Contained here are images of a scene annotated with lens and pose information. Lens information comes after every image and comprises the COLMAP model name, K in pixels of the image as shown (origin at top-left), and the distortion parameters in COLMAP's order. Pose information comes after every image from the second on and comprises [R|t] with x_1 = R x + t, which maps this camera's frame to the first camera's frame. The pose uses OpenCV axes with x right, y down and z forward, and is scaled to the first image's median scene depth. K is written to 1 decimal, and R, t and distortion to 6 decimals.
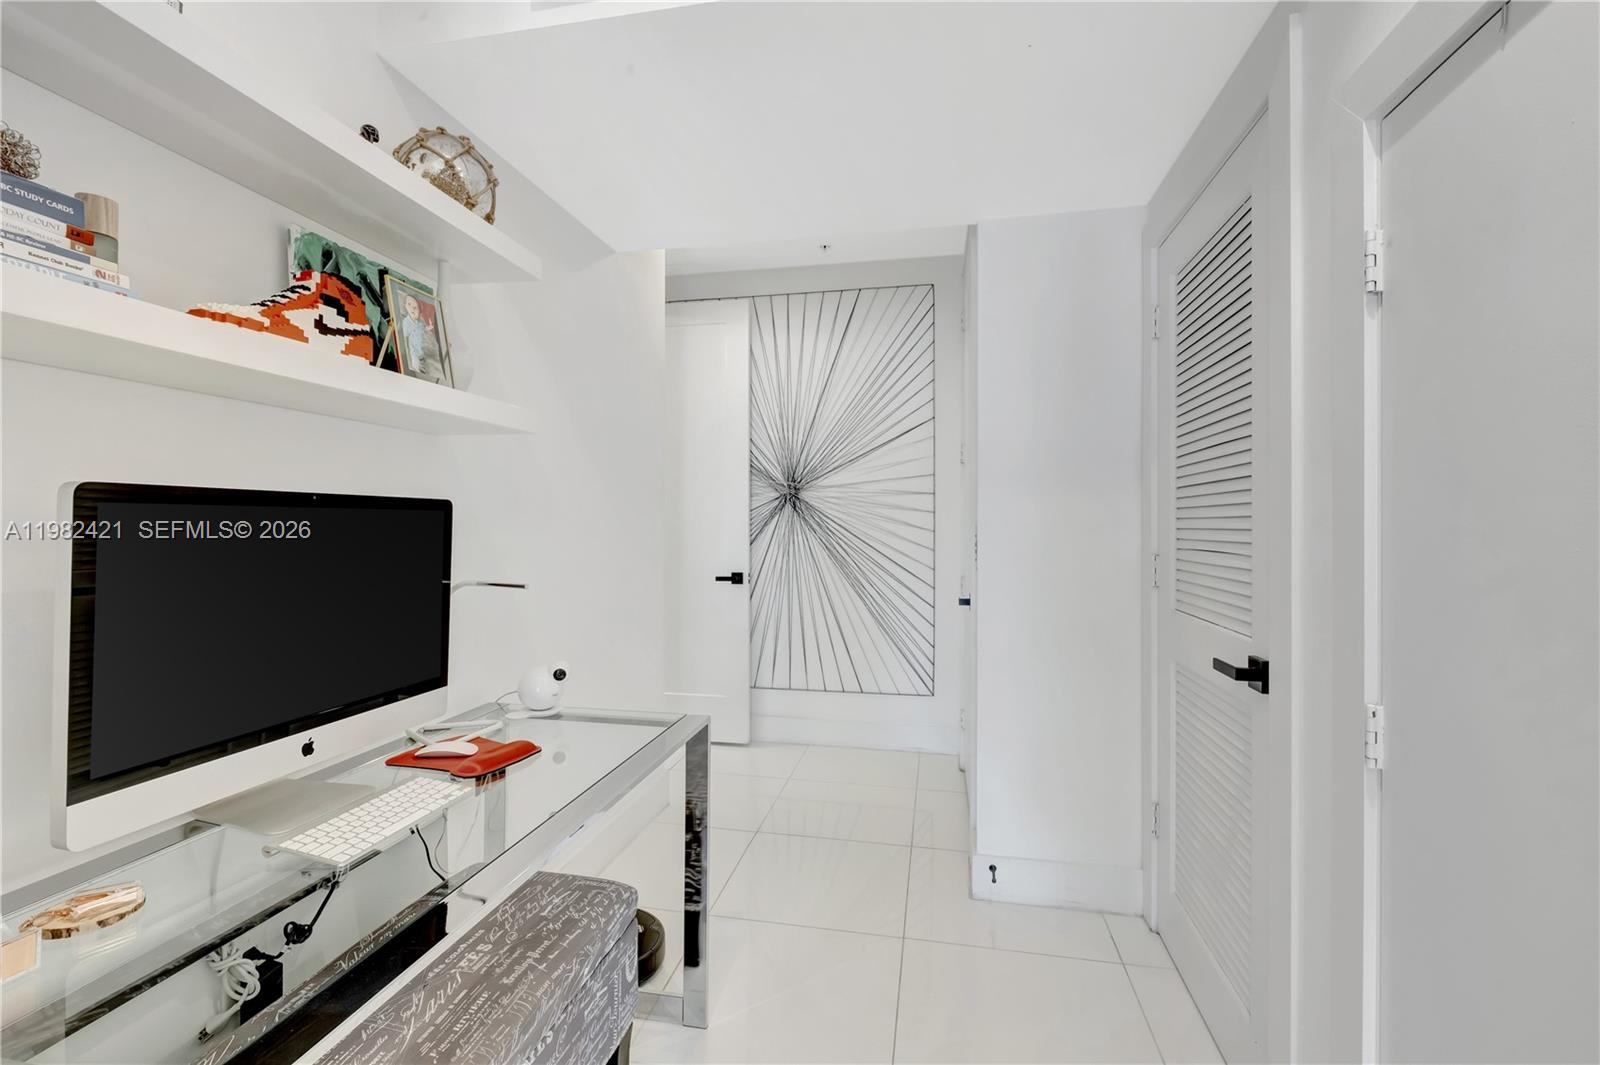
lens RADIAL K [[708.0, 0, 800.0], [0, 708.0, 524.5], [0, 0, 1]] dist [-0.001829, -0.000077]
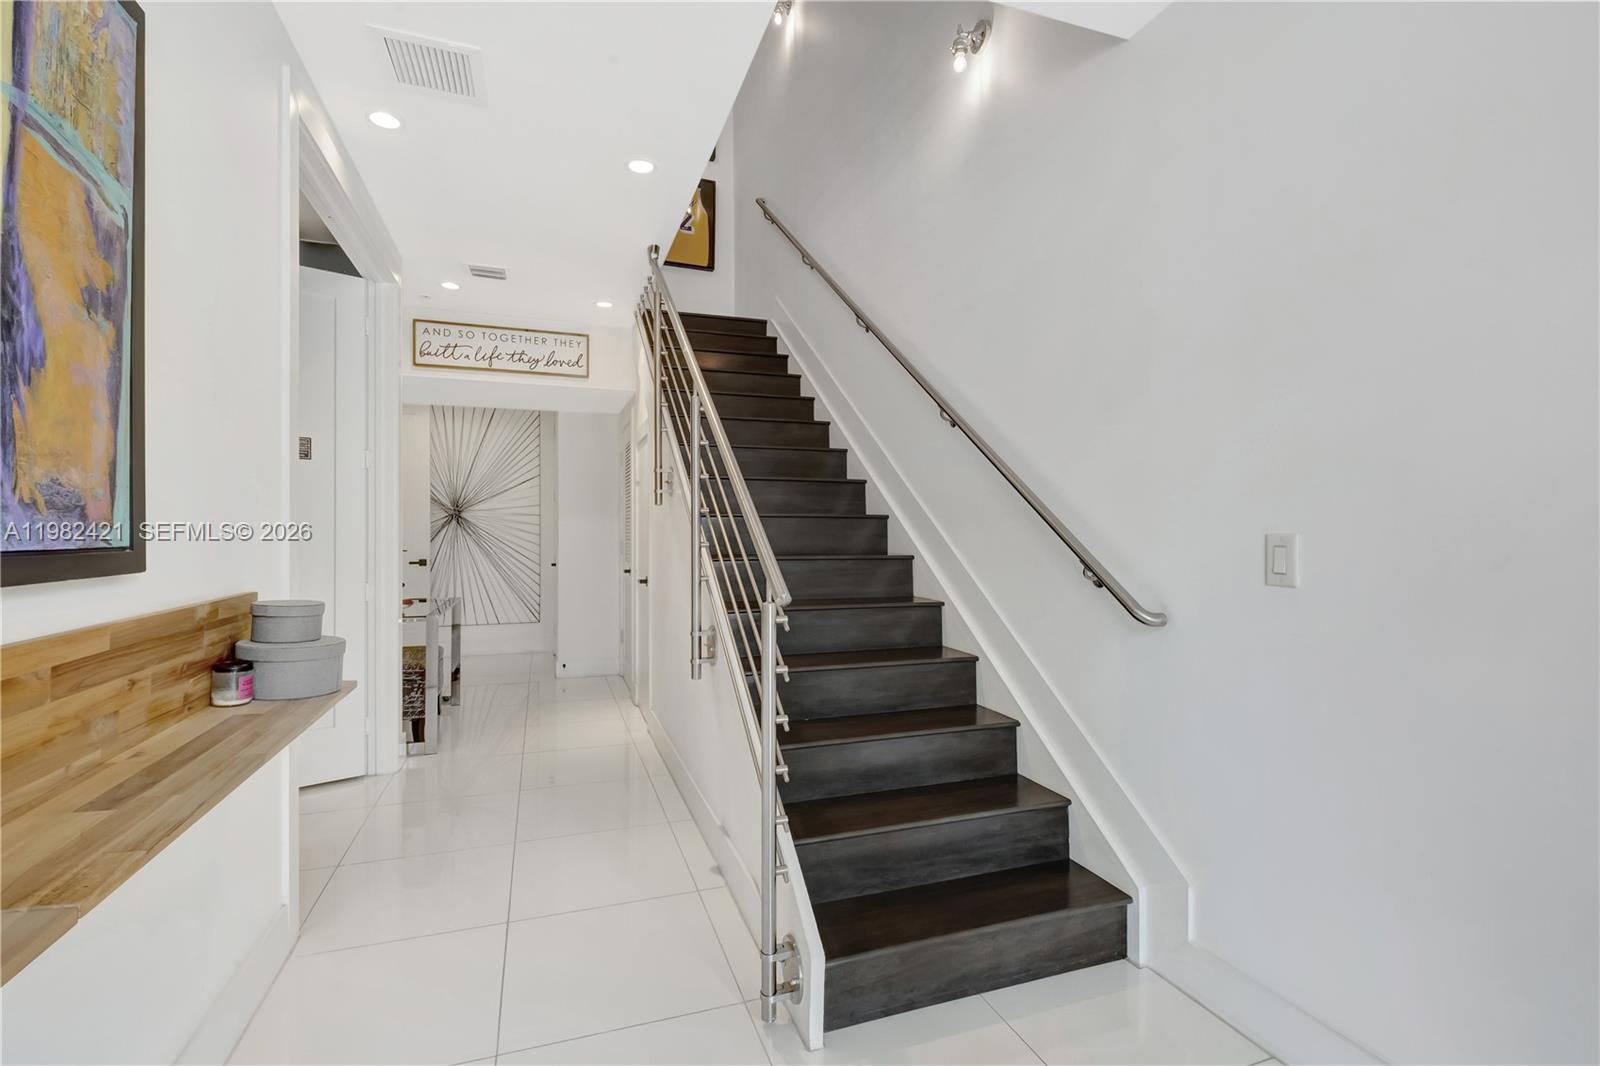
lens RADIAL K [[708.0, 0, 793.3], [0, 708.0, 544.2], [0, 0, 1]] dist [-0.001829, -0.000077]
pose [[0.907313, -0.002273, 0.420449, 0.009244], [0.003869, 0.999988, -0.002944, 0.041280], [-0.420438, 0.004298, 0.907311, -0.980918]]
